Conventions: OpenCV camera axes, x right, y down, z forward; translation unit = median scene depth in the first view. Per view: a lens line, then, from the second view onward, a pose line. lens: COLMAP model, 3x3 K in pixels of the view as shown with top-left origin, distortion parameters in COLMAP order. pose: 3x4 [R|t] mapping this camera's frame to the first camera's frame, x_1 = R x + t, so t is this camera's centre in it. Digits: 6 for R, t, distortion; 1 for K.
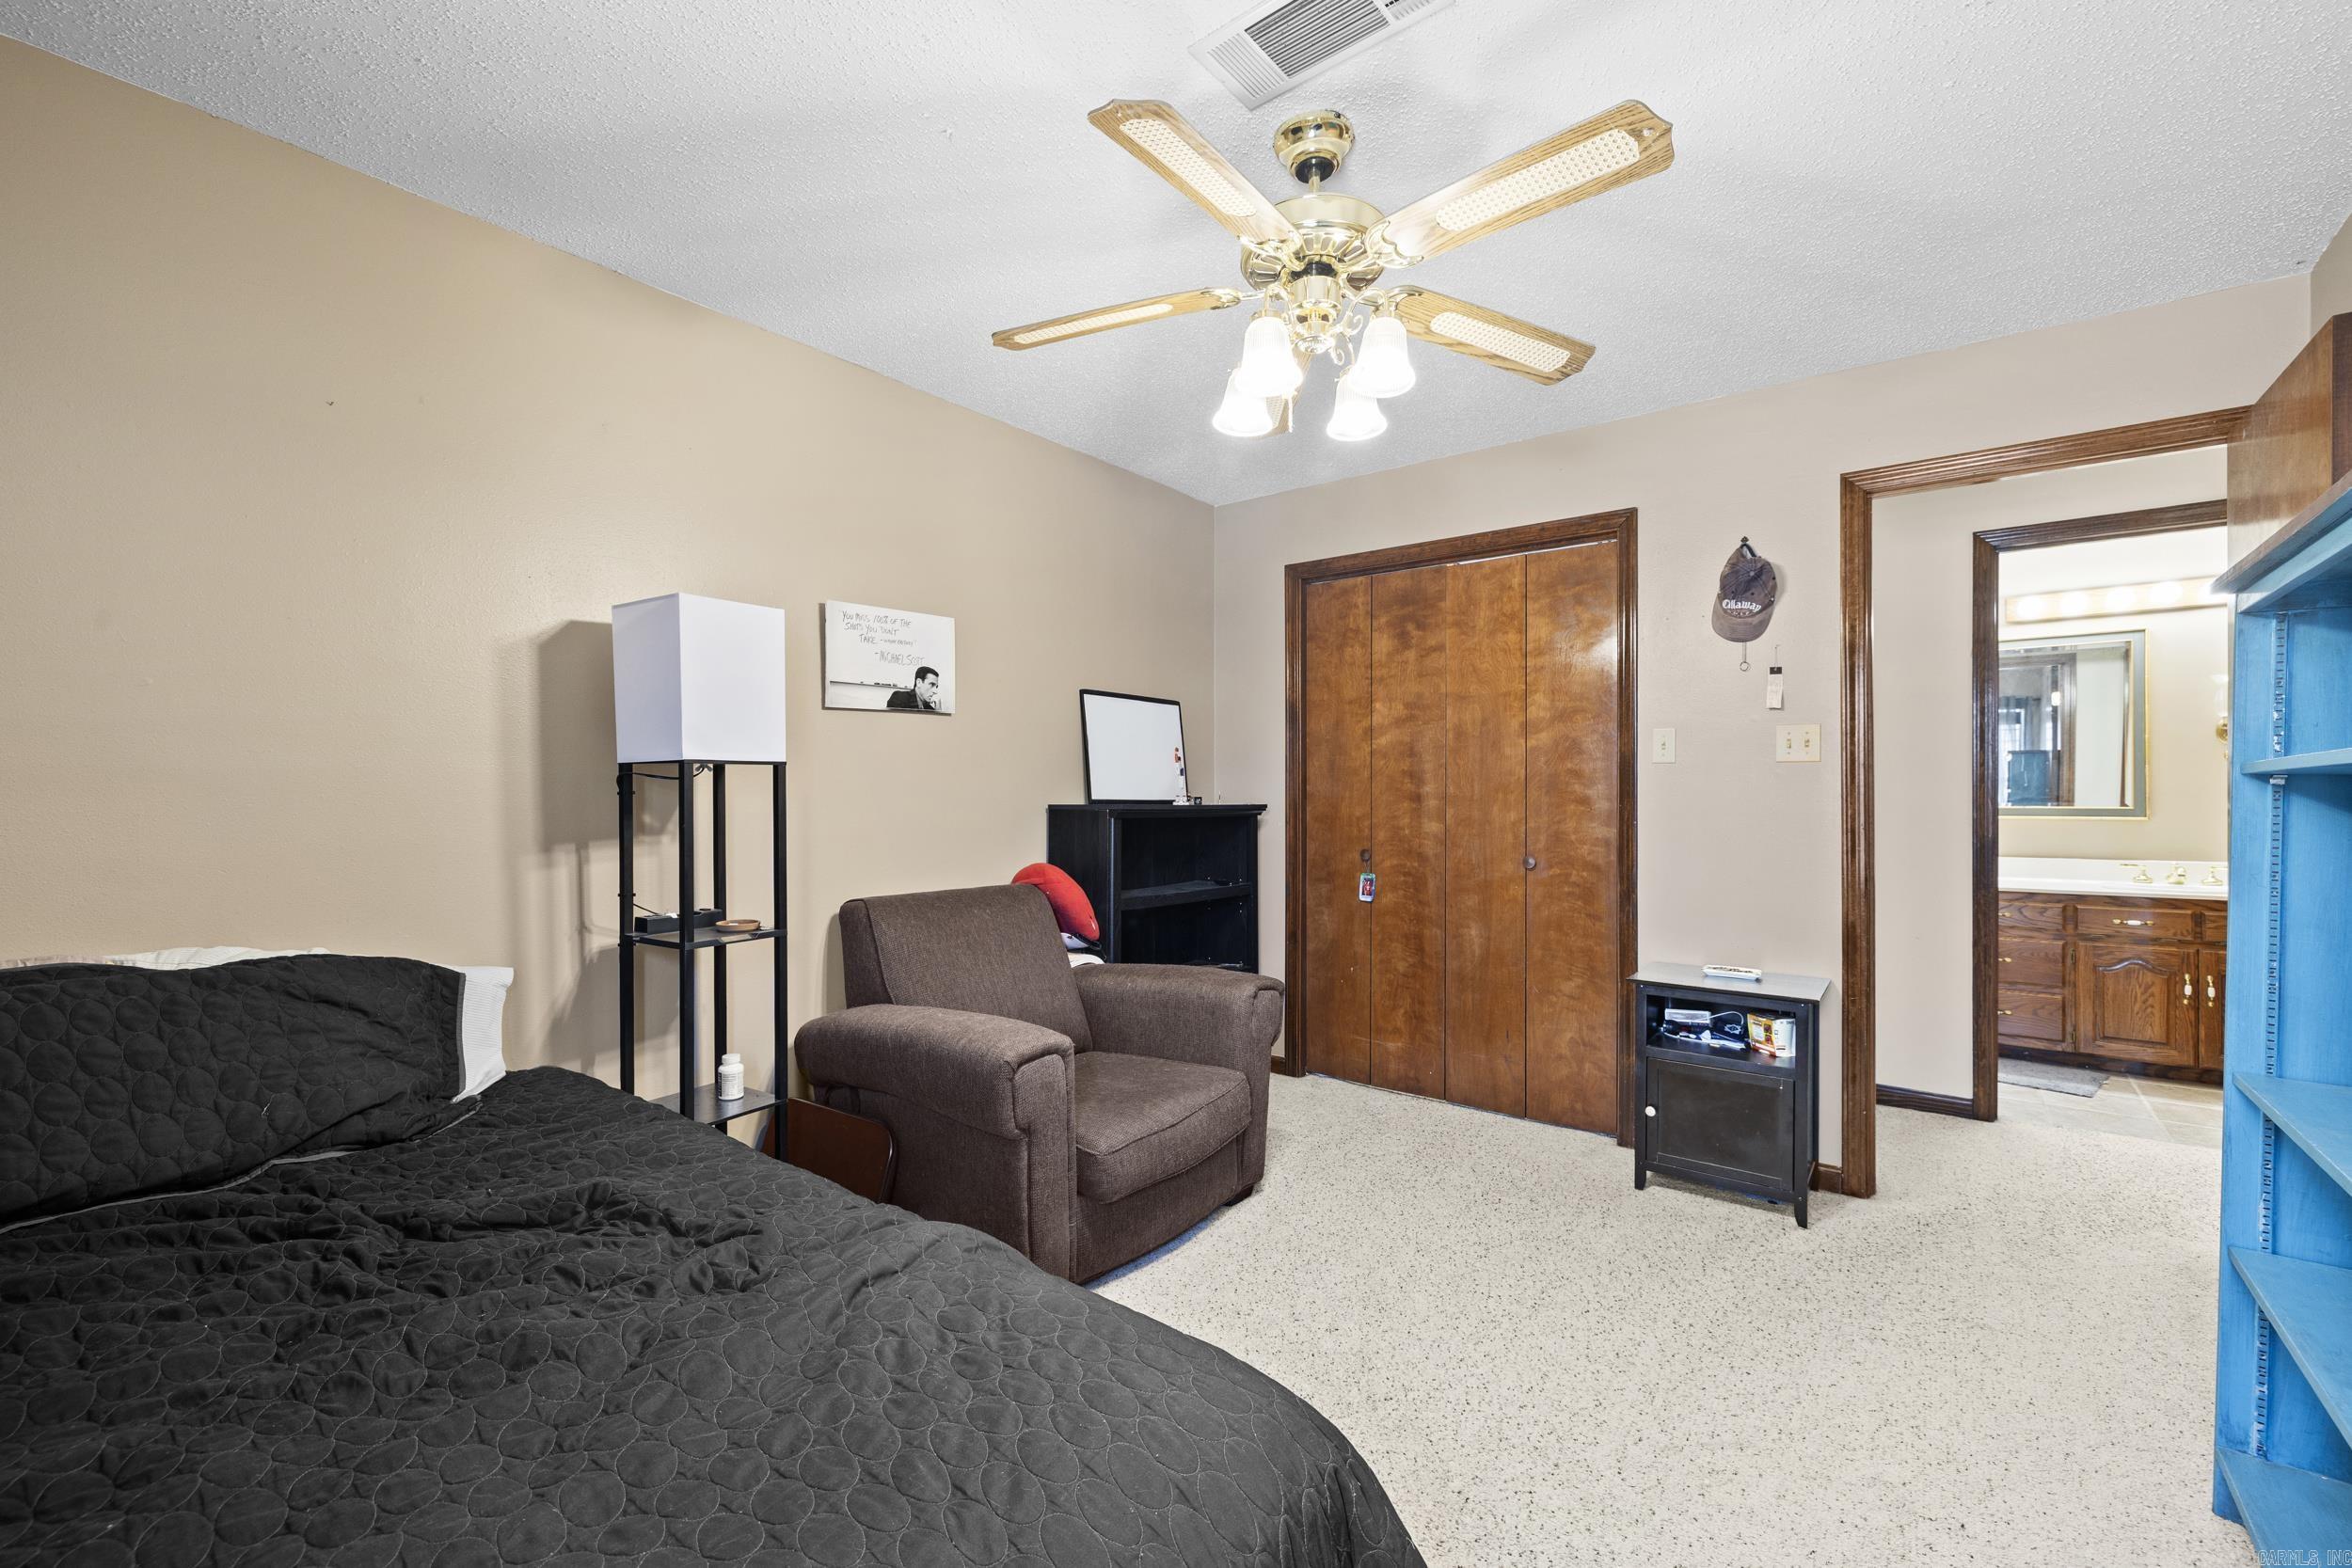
lens RADIAL K [[991.0, 0, 1165.7], [0, 991.0, 796.6], [0, 0, 1]] dist [-0.001647, -0.000507]
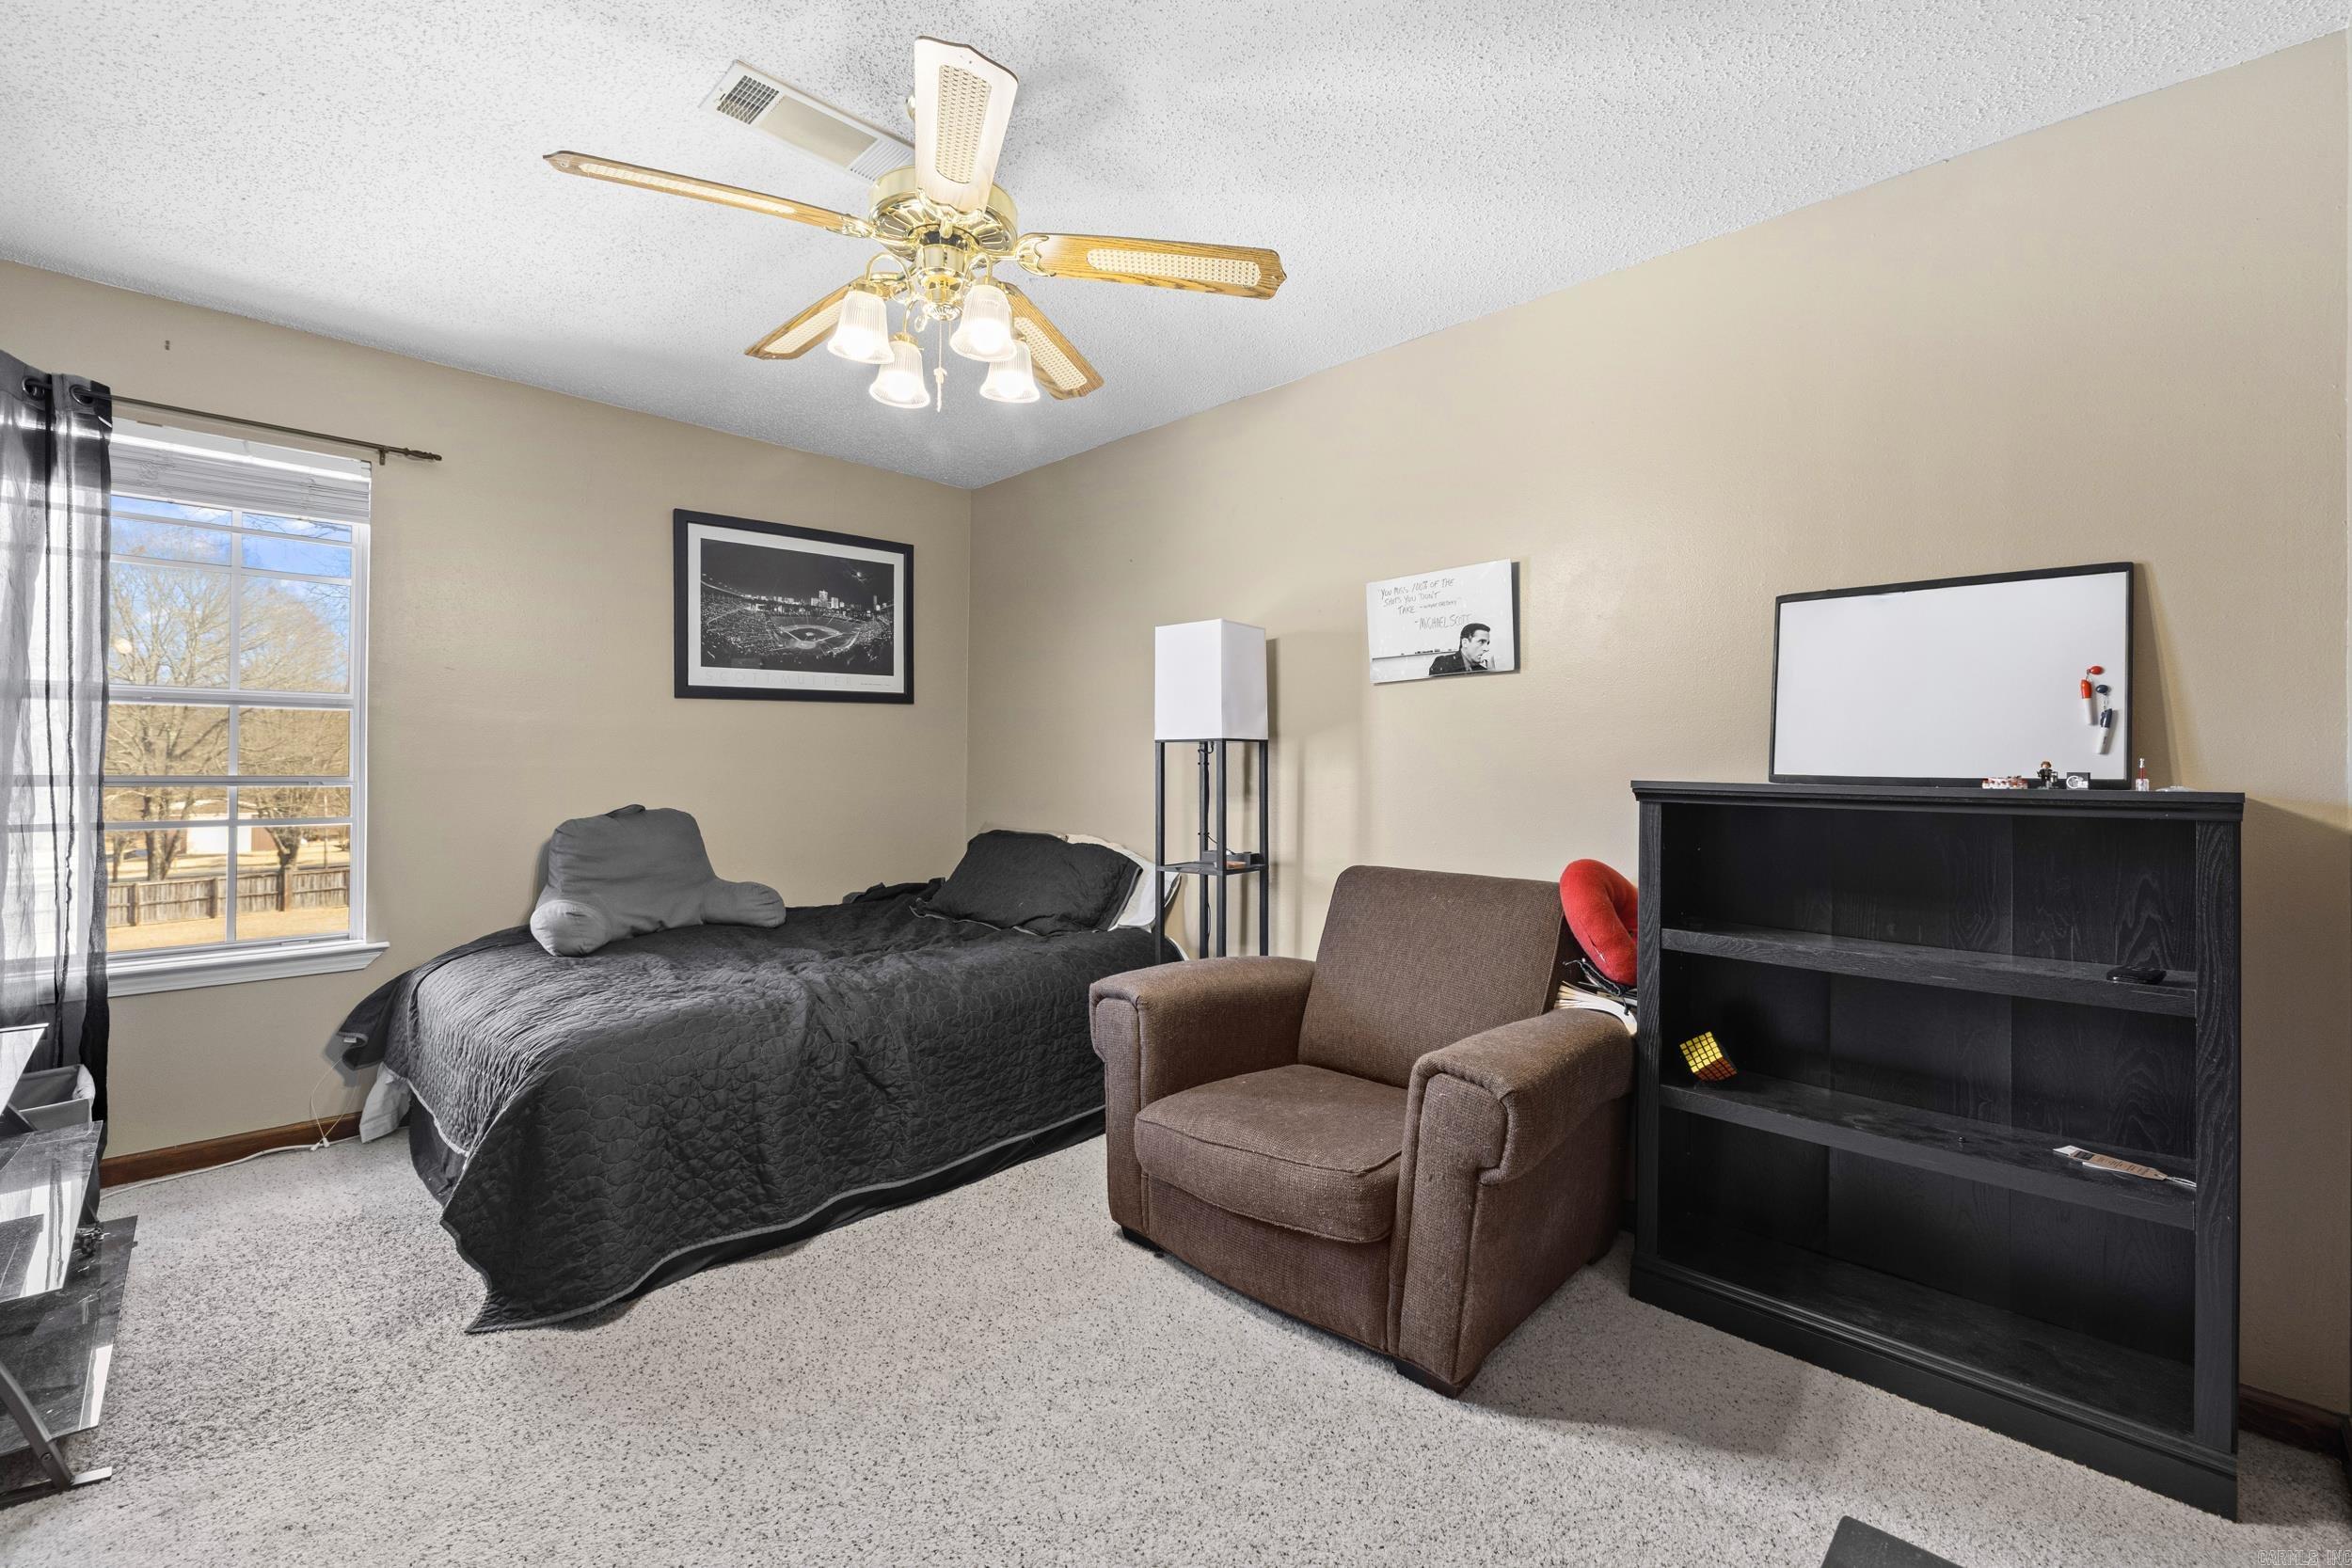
lens RADIAL K [[1016.9, 0, 1171.1], [0, 1016.9, 762.0], [0, 0, 1]] dist [-0.001408, -0.000223]
pose [[-0.117640, -0.003331, -0.993051, 0.717096], [-0.005412, 0.999982, -0.002713, -0.001557], [0.993042, 0.005055, -0.117656, 0.853636]]
